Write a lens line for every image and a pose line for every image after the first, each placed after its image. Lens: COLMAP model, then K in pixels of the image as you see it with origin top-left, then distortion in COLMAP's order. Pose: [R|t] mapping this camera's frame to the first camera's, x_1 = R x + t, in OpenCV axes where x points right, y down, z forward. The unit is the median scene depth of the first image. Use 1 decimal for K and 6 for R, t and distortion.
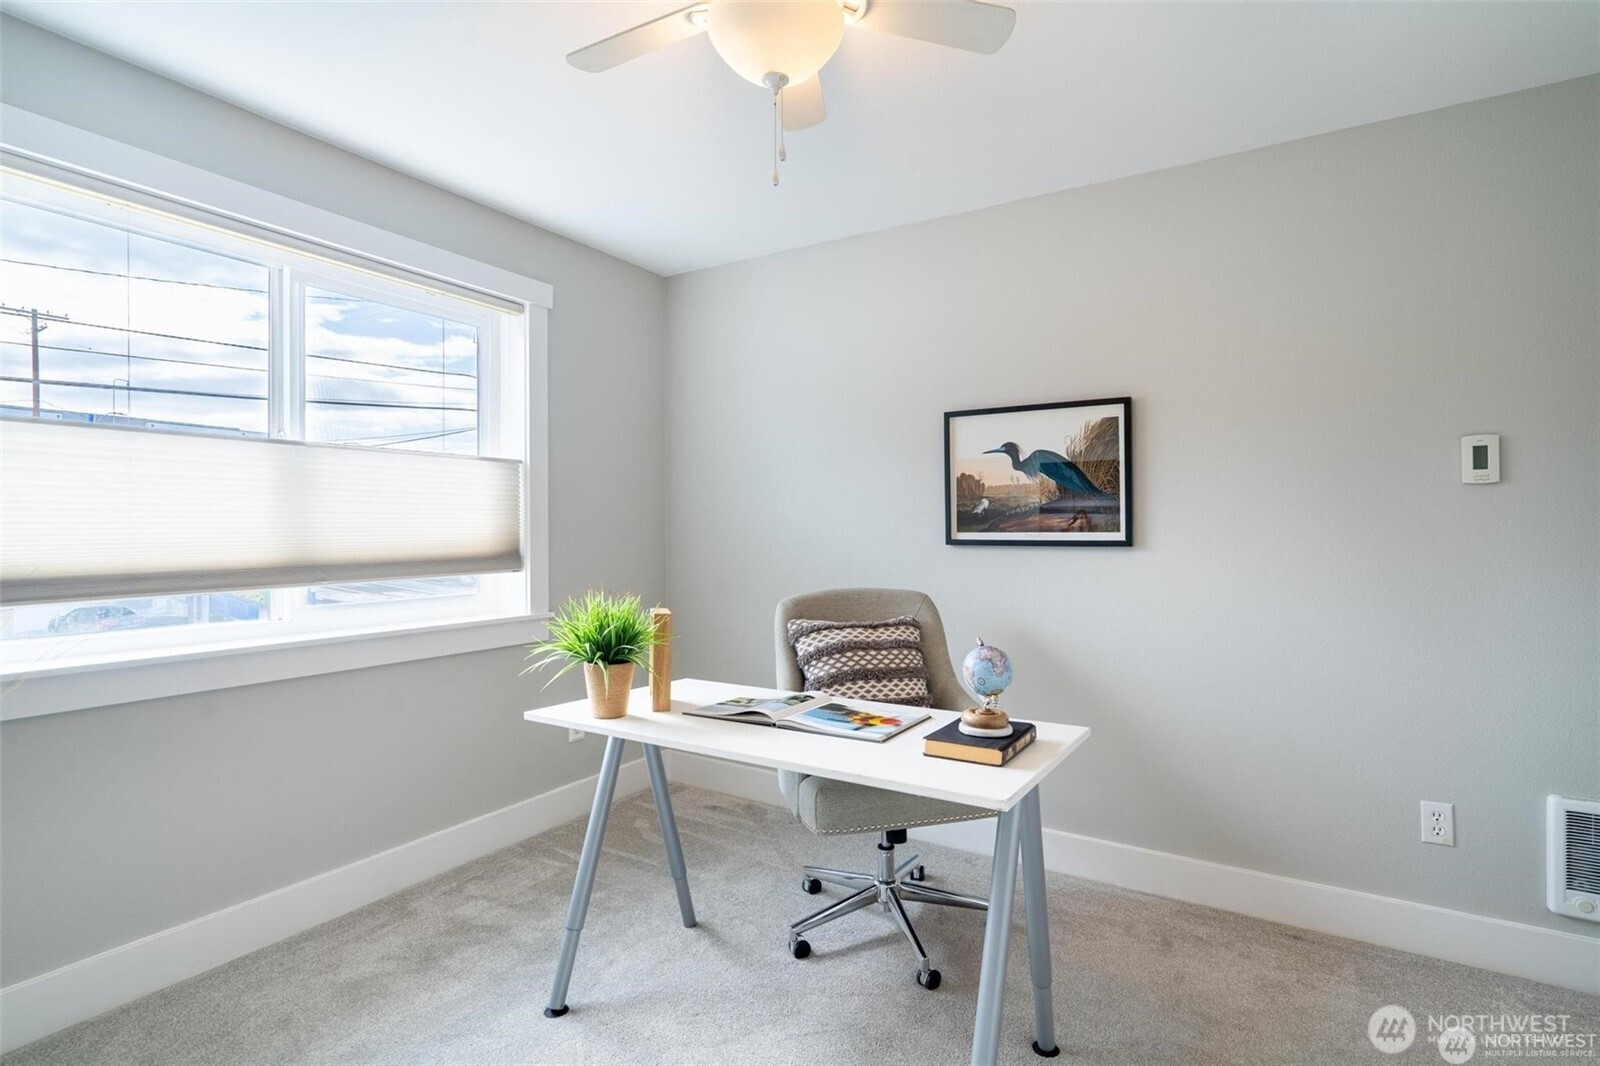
lens RADIAL K [[782.3, 0, 800.0], [0, 782.3, 533.0], [0, 0, 1]] dist [0.002611, 0.001026]
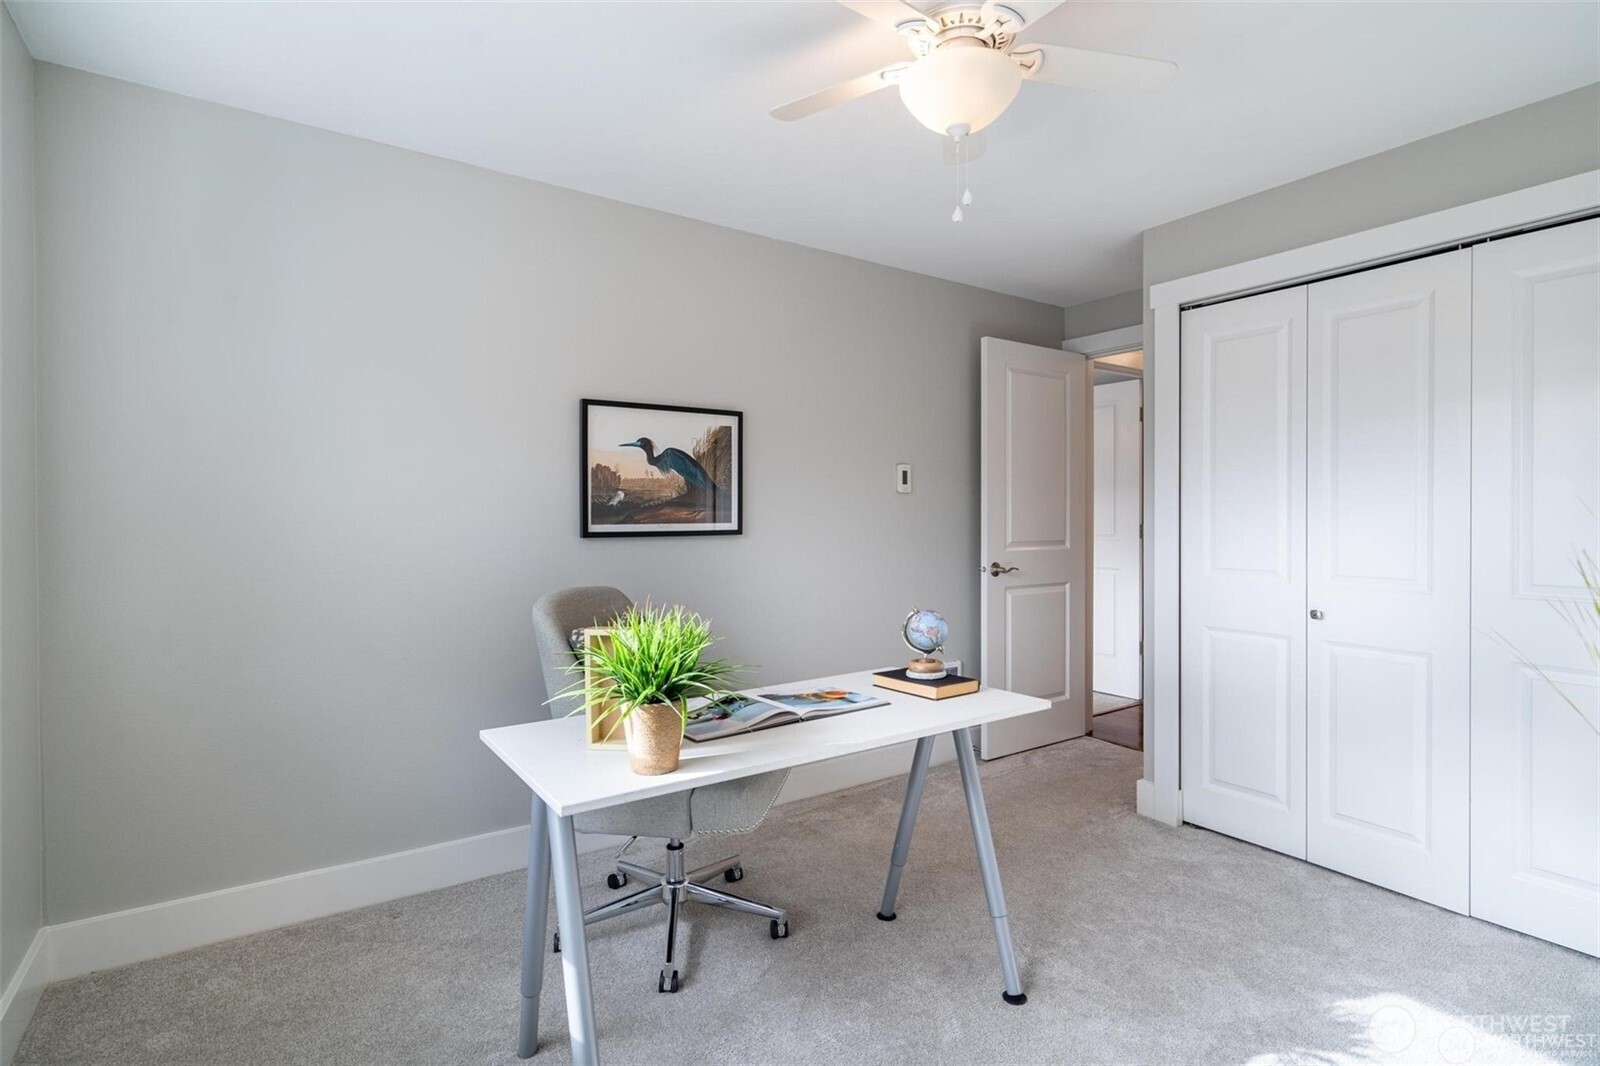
lens RADIAL K [[782.3, 0, 800.0], [0, 782.3, 533.0], [0, 0, 1]] dist [0.002611, 0.001026]
pose [[0.390305, -0.021094, 0.920444, -0.617828], [0.010245, 0.999775, 0.018567, -0.006147], [-0.920629, 0.002183, 0.390433, 0.404318]]
